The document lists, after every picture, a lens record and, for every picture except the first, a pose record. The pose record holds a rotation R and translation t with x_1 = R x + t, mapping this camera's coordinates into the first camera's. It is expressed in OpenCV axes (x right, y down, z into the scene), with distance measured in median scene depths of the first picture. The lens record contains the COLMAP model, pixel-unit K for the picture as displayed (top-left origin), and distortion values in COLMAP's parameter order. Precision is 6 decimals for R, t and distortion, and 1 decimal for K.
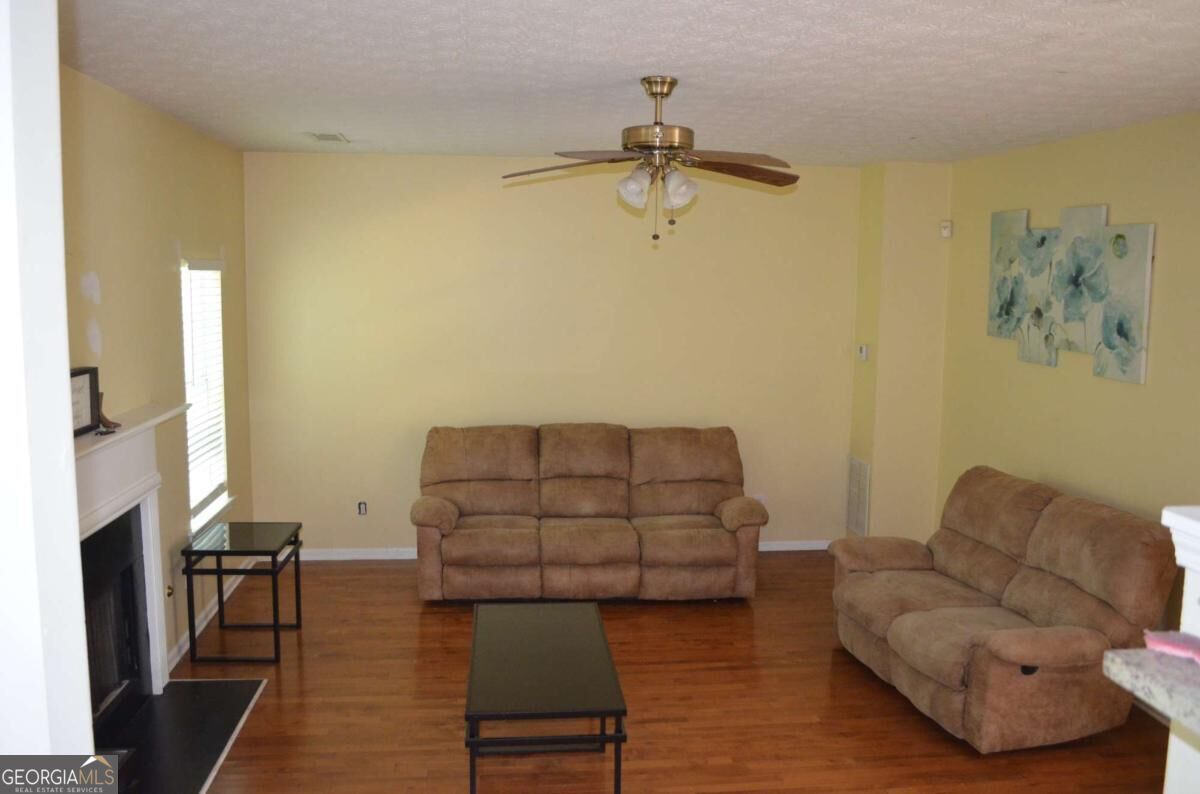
lens RADIAL K [[1045.6, 0, 600.0], [0, 1045.6, 397.0], [0, 0, 1]] dist [-0.000340, 0.002875]
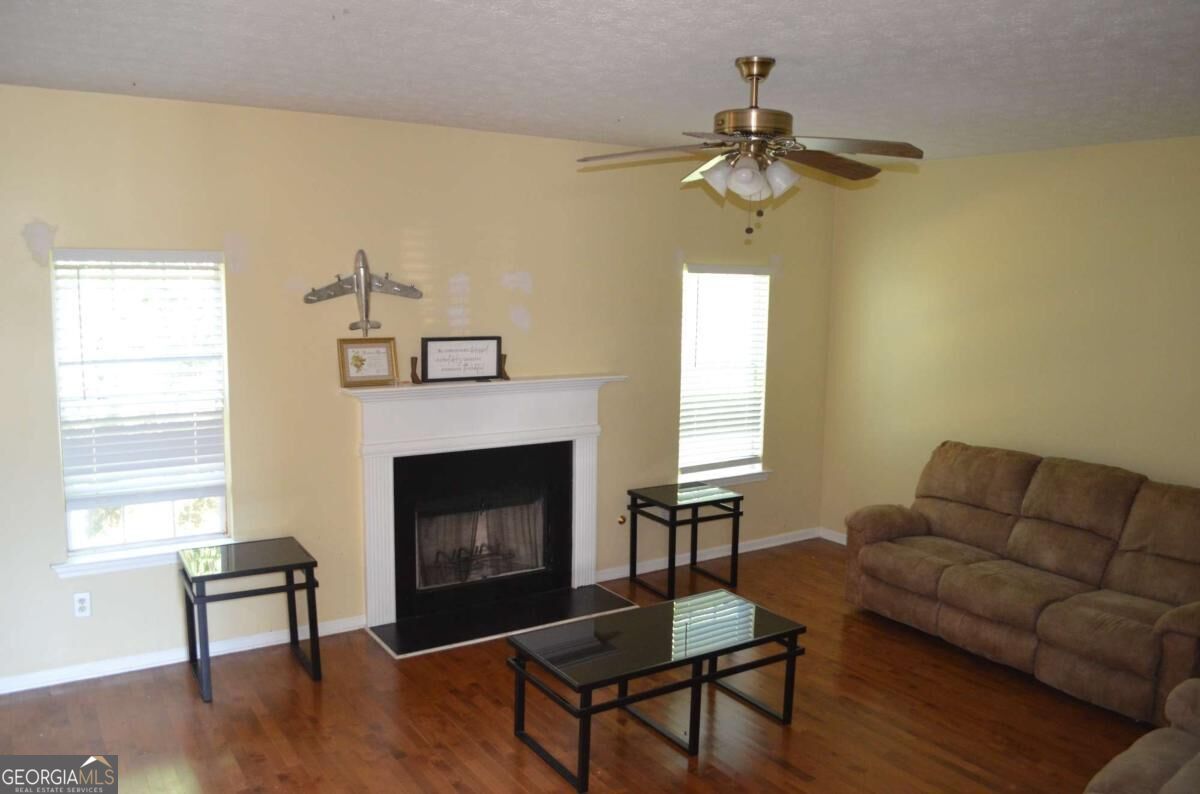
lens RADIAL K [[965.0, 0, 600.0], [0, 965.0, 397.0], [0, 0, 1]] dist [-0.005487, -0.000047]
pose [[0.473417, 0.111363, -0.873770, 0.572661], [-0.119239, 0.990947, 0.061692, -0.033694], [0.872730, 0.074981, 0.482410, 0.368915]]
